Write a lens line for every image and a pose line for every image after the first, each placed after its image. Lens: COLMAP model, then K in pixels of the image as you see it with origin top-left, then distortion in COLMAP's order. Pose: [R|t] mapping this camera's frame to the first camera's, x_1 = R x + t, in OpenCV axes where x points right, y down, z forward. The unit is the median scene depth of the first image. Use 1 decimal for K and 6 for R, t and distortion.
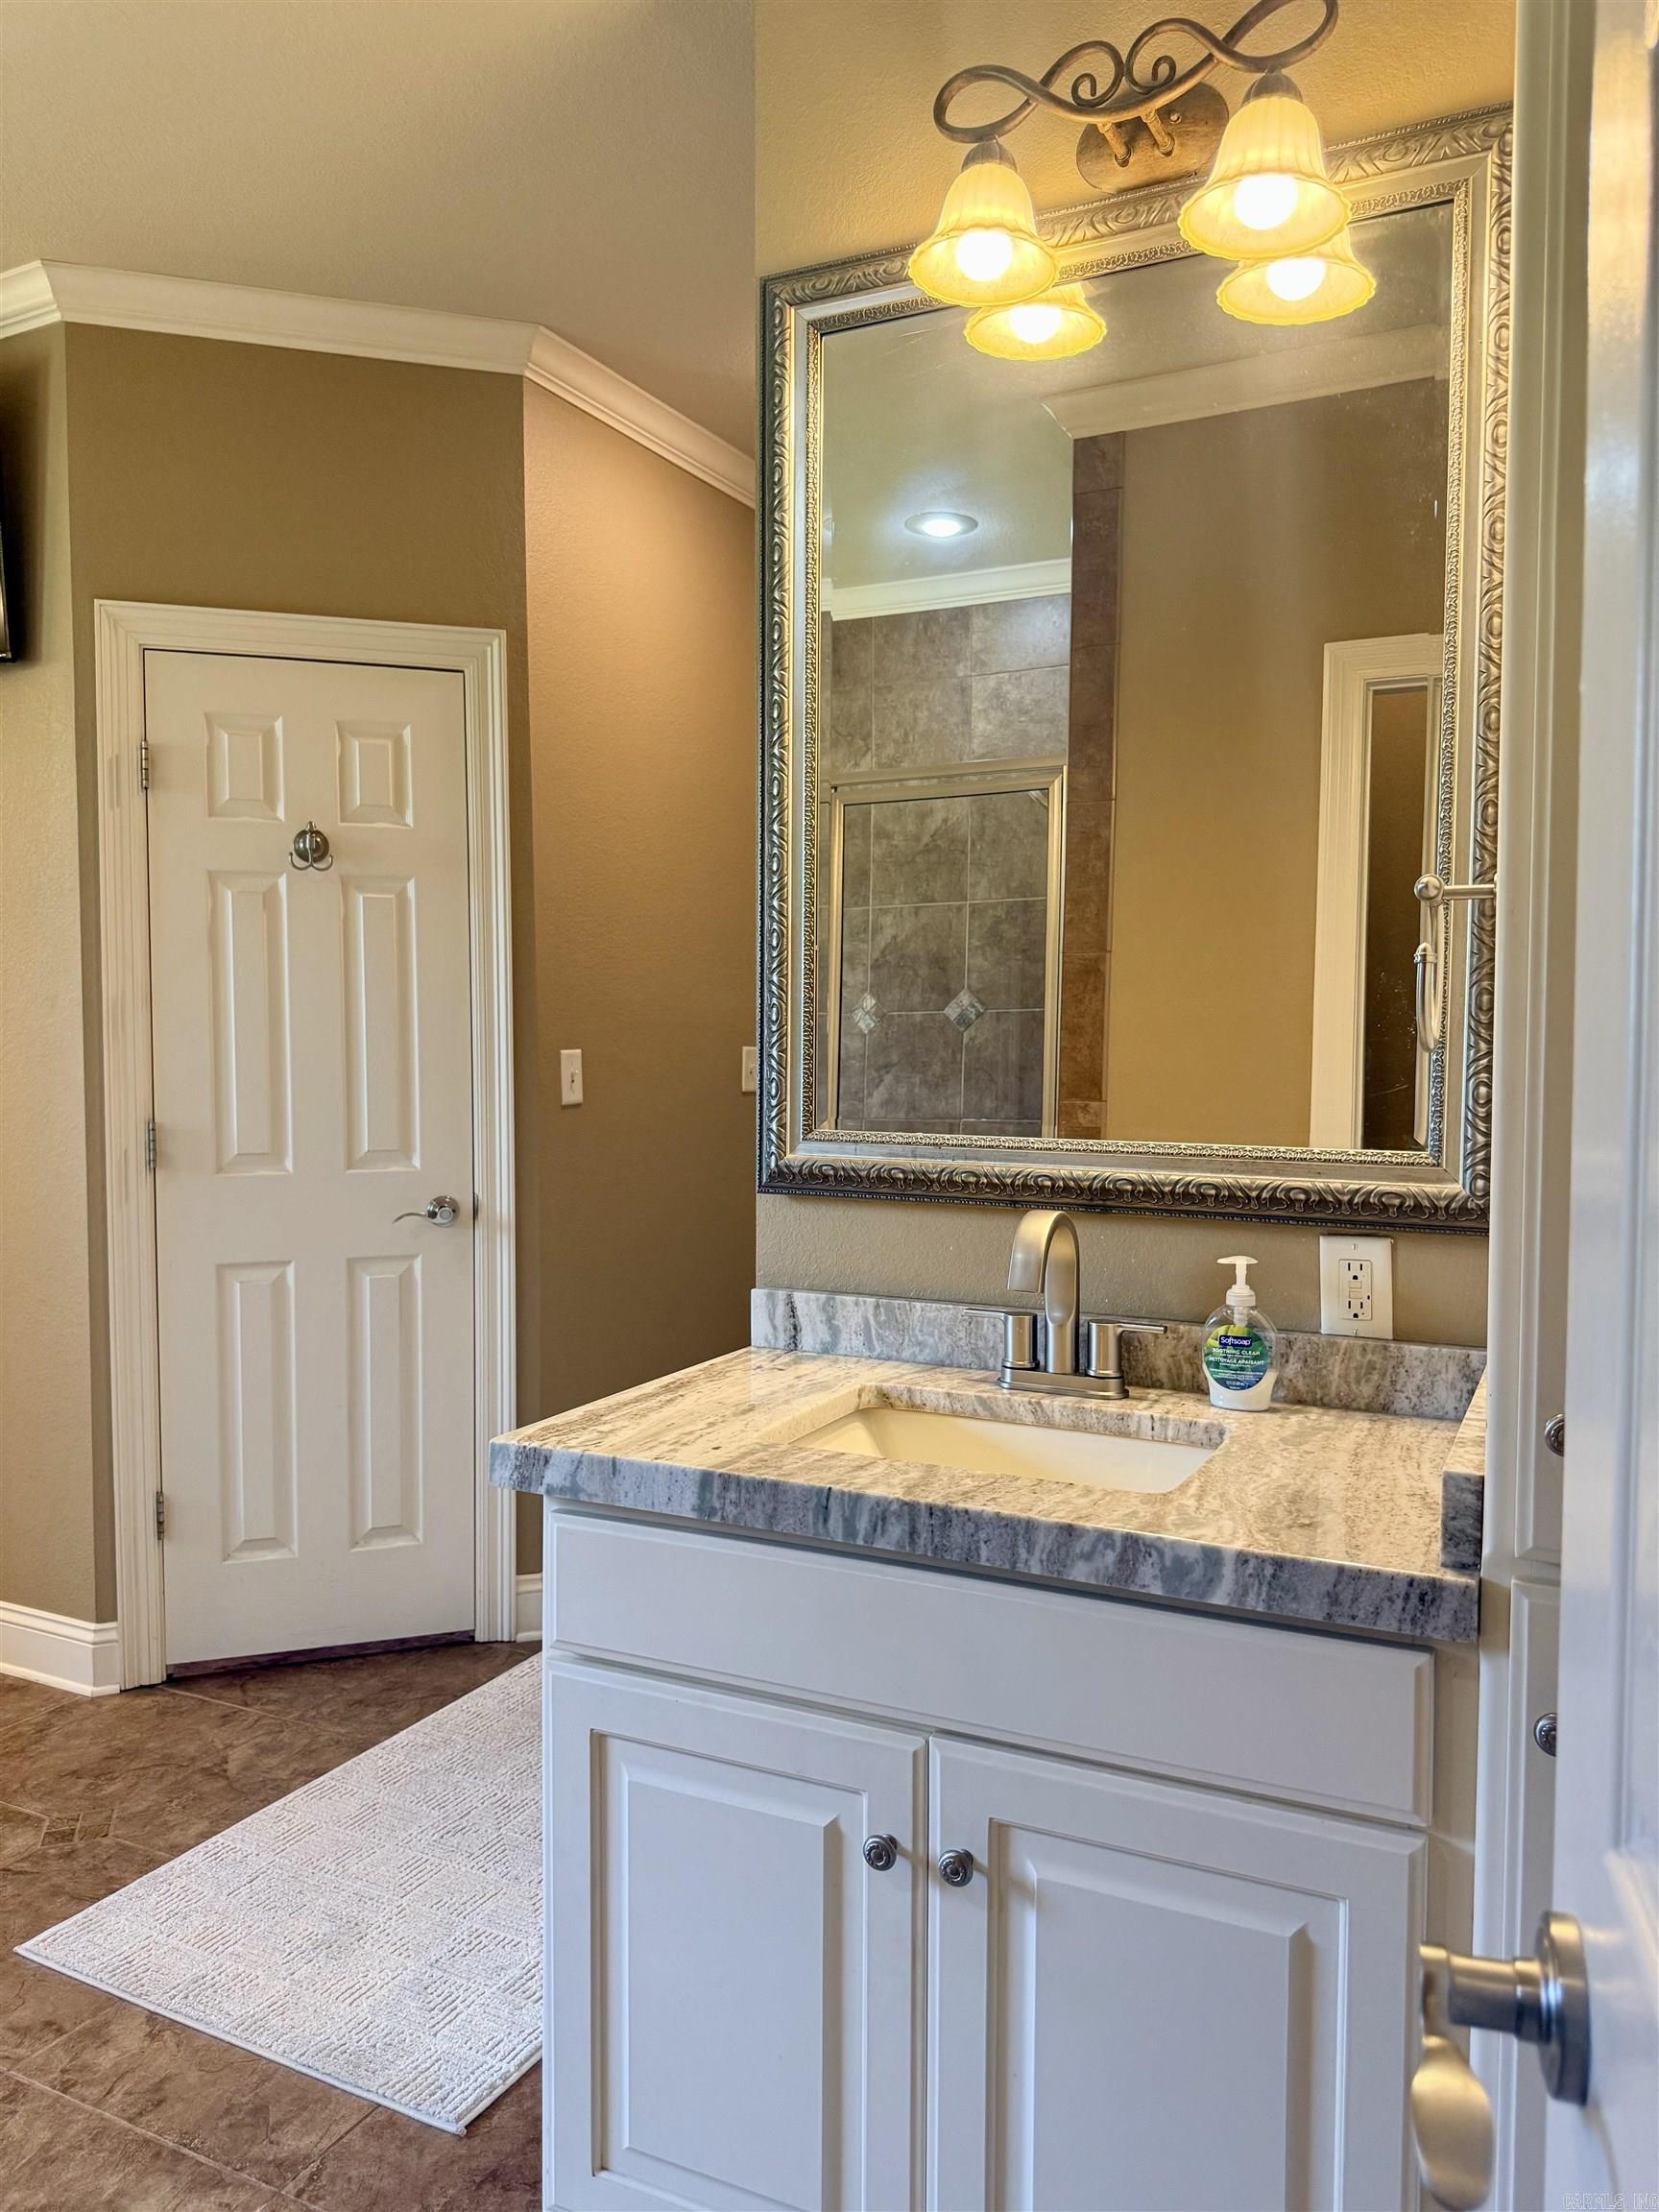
lens RADIAL K [[1573.2, 0, 826.5], [0, 1573.2, 1112.0], [0, 0, 1]] dist [0.030326, -0.046533]
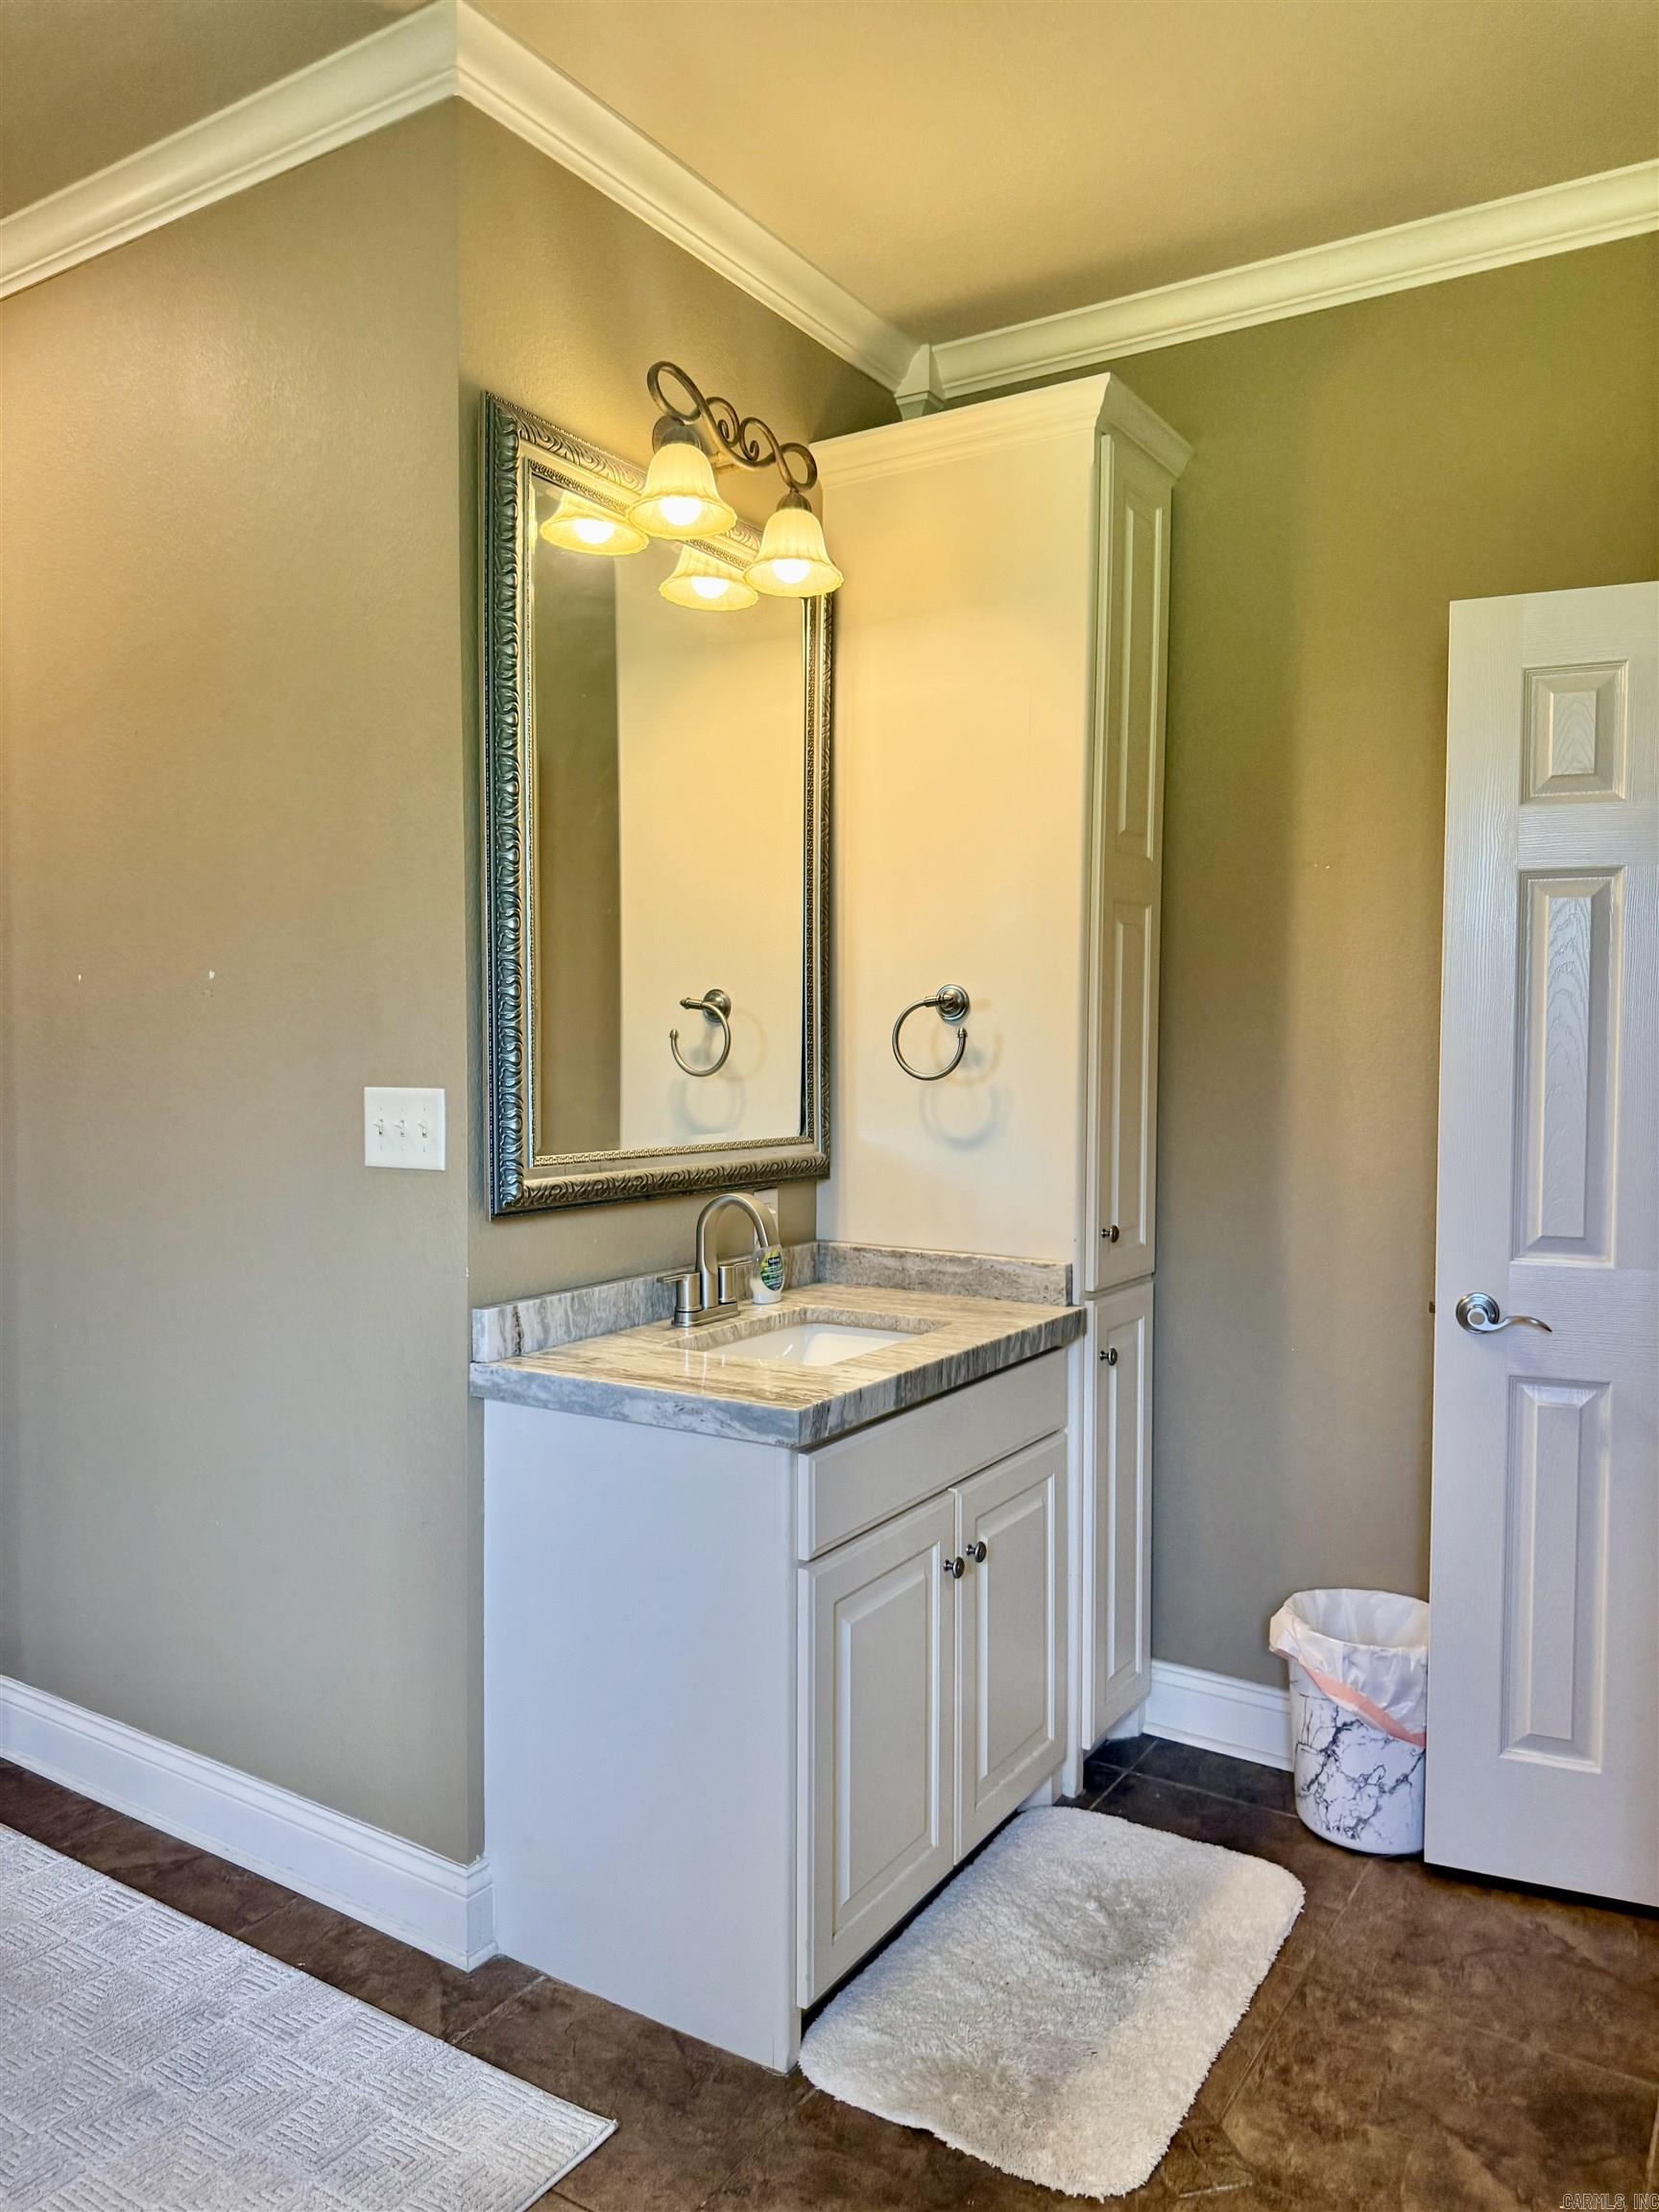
lens RADIAL K [[1573.2, 0, 828.6], [0, 1573.2, 1109.3], [0, 0, 1]] dist [0.030326, -0.046533]
pose [[0.099611, -0.047871, 0.993874, -1.133399], [0.049437, 0.997847, 0.043108, -0.062943], [-0.993798, 0.044840, 0.101763, 0.671015]]
